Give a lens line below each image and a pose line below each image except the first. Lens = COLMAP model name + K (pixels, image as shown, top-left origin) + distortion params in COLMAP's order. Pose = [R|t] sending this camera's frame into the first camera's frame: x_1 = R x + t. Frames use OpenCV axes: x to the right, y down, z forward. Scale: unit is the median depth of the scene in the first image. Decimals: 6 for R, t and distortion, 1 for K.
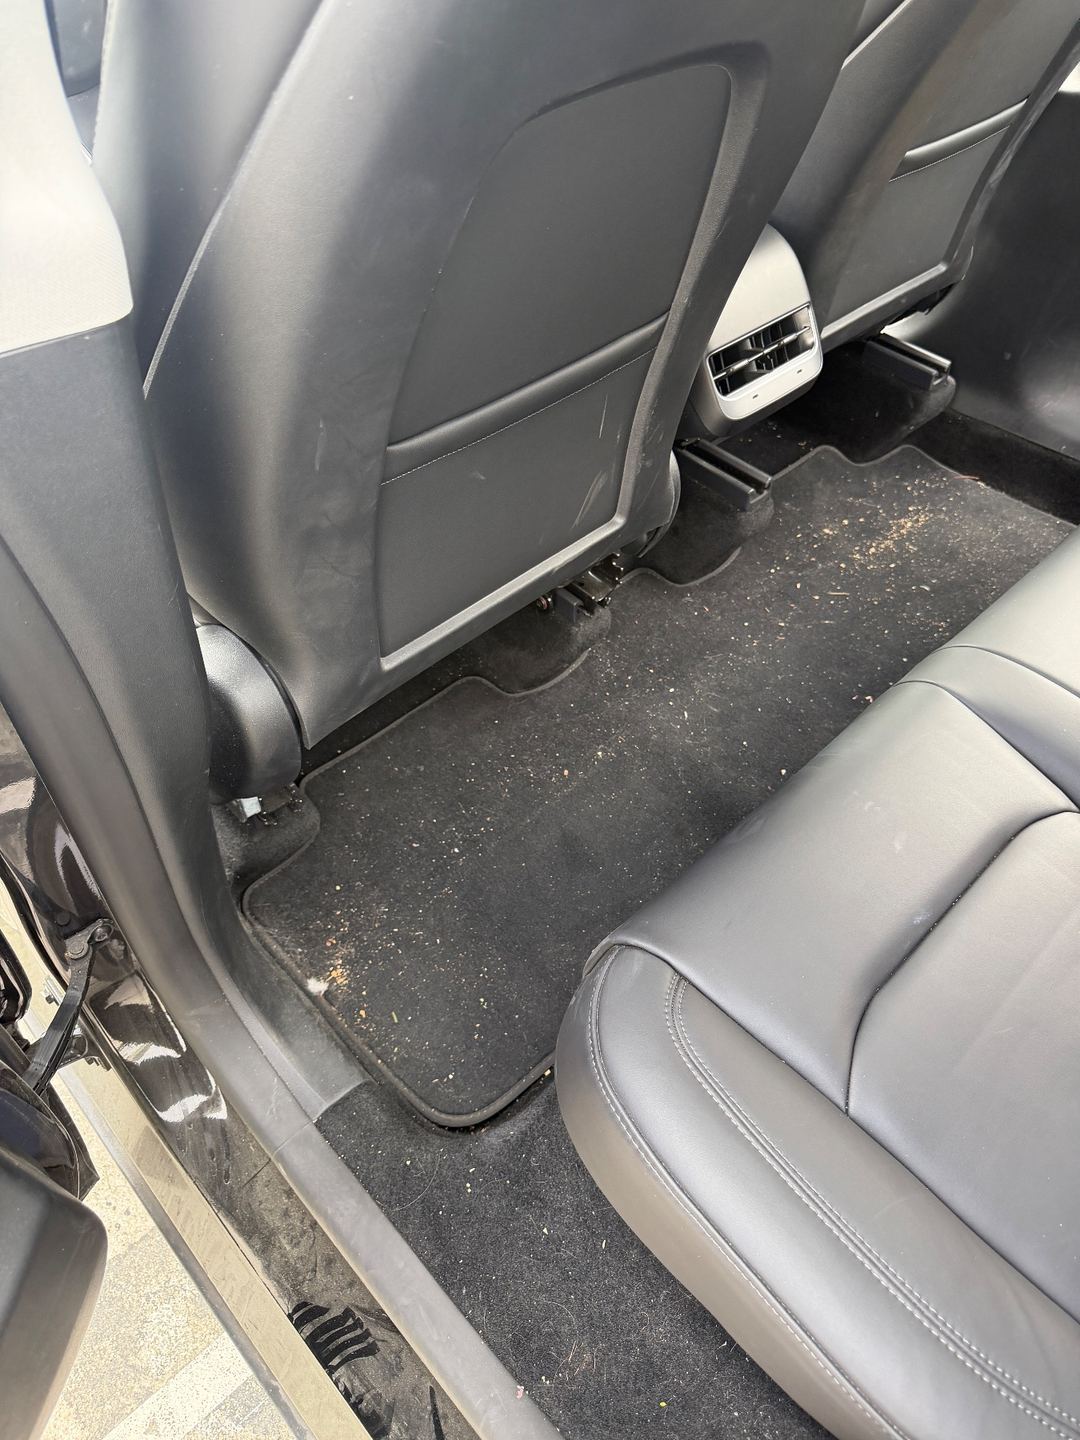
lens RADIAL K [[1028.2, 0, 540.0], [0, 1028.2, 720.0], [0, 0, 1]] dist [-0.001920, -0.001756]
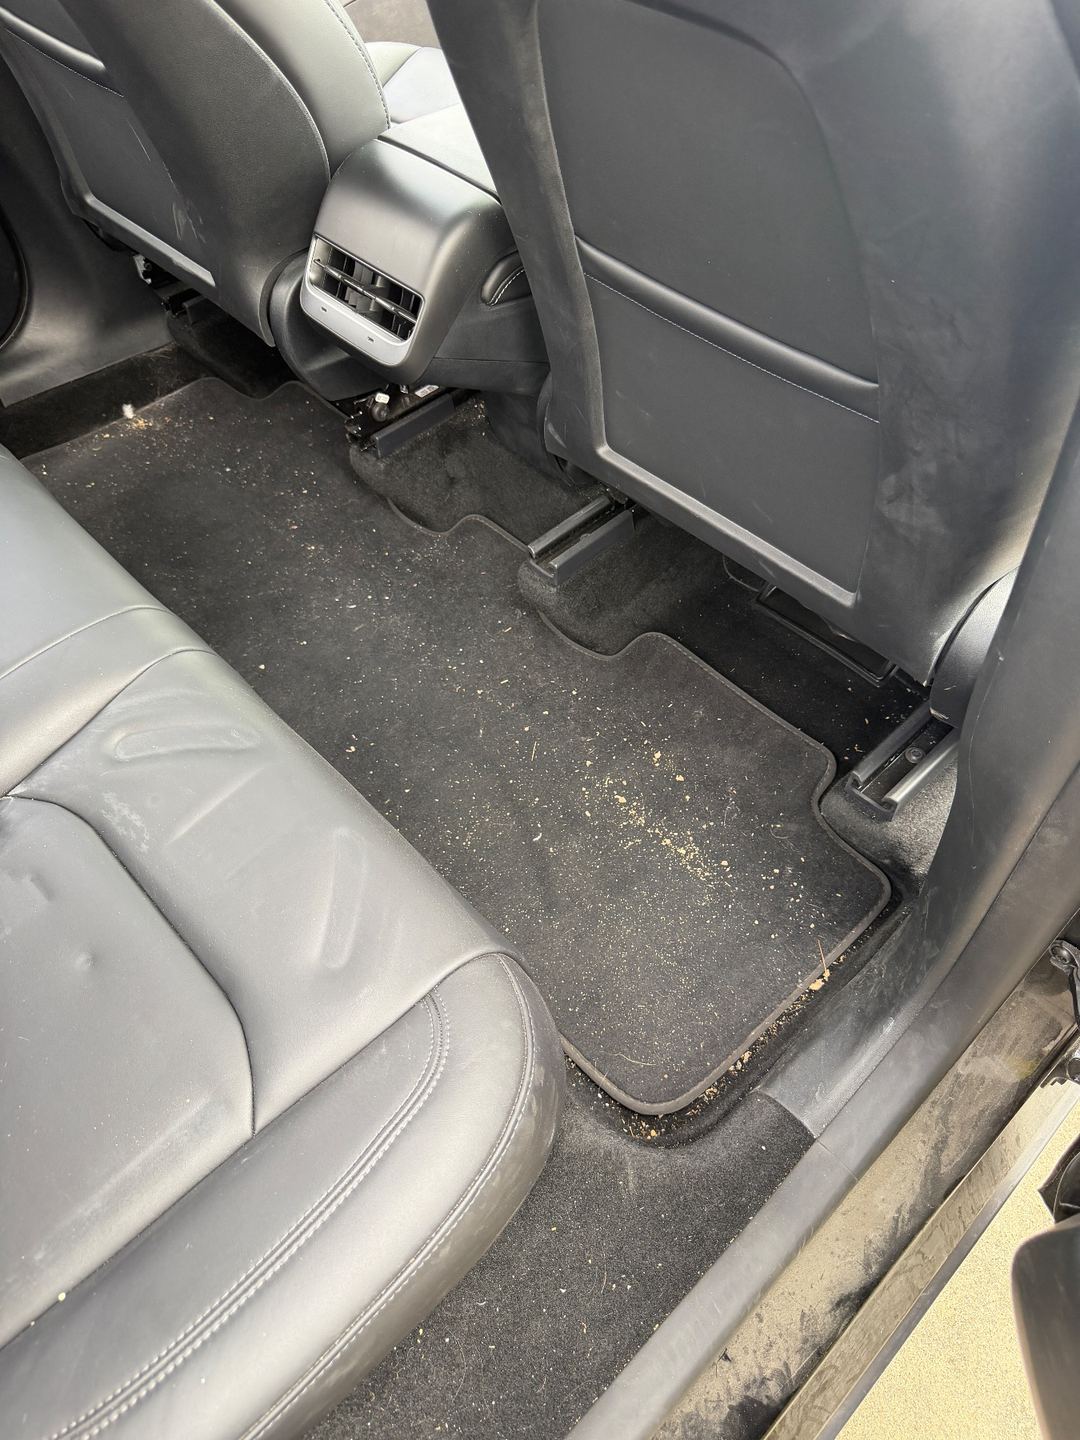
lens RADIAL K [[1028.2, 0, 540.0], [0, 1028.2, 720.0], [0, 0, 1]] dist [-0.001920, -0.001756]
pose [[0.004885, 0.773982, -0.633188, 0.921596], [-0.733287, 0.433289, 0.523976, -0.659492], [0.679901, 0.461749, 0.569668, 0.624180]]
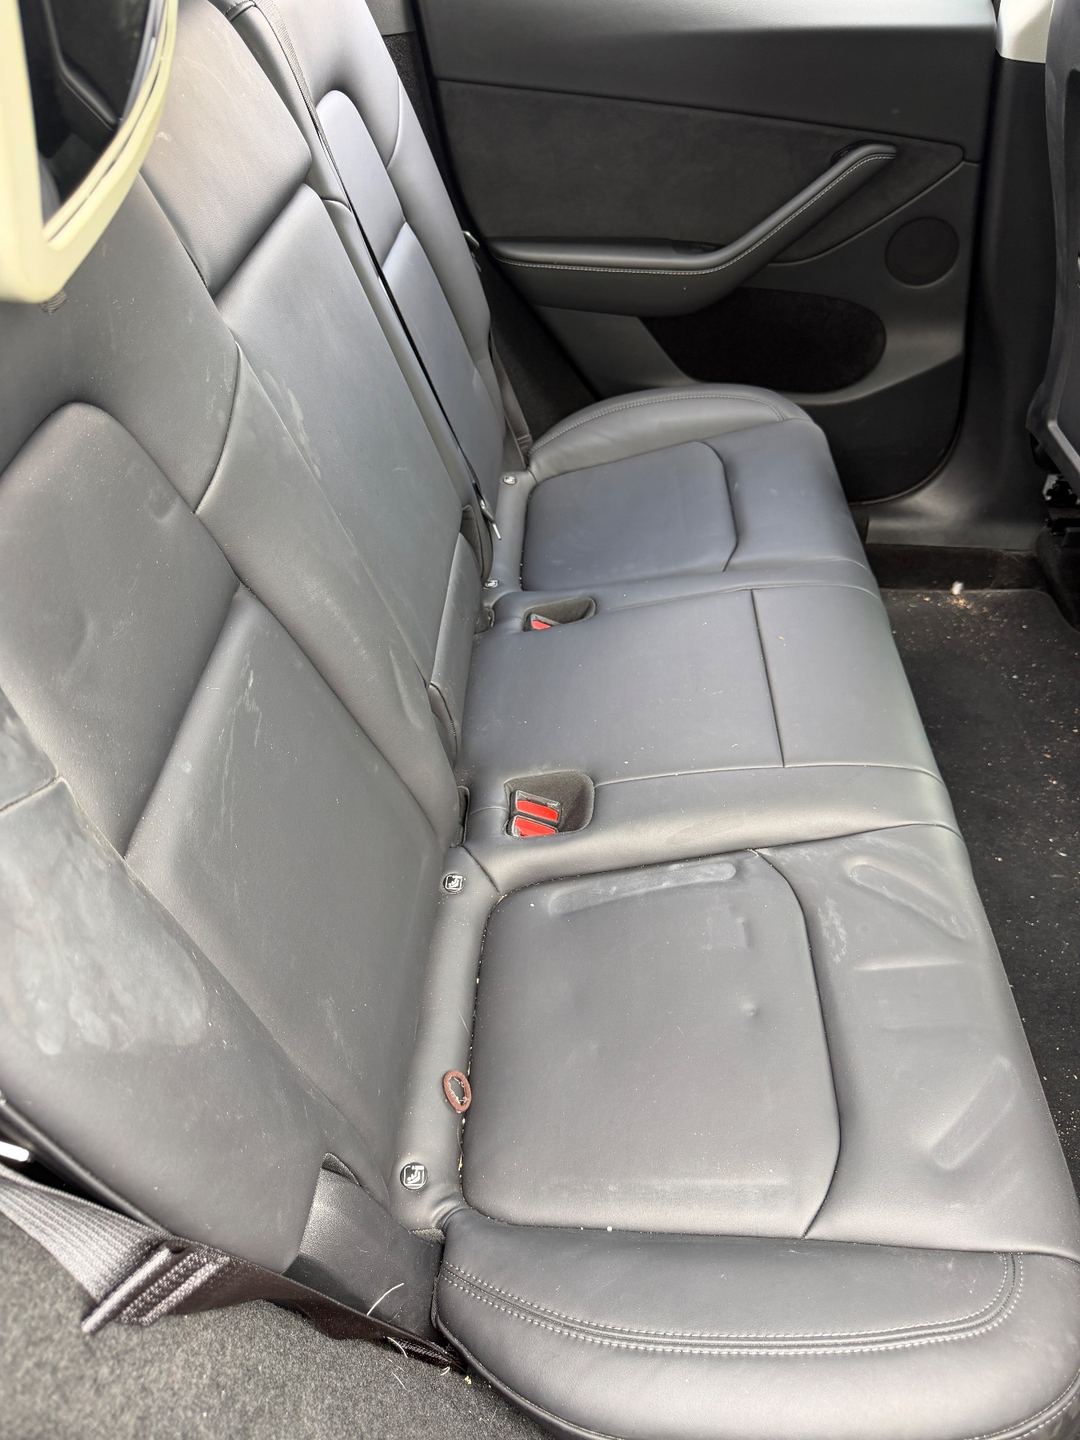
lens RADIAL K [[1028.2, 0, 540.0], [0, 1028.2, 720.0], [0, 0, 1]] dist [-0.001920, -0.001756]
pose [[-0.719381, 0.475480, -0.506370, 1.008162], [-0.503946, 0.144445, 0.851571, -0.655716], [0.478048, 0.867787, 0.135705, 0.523489]]
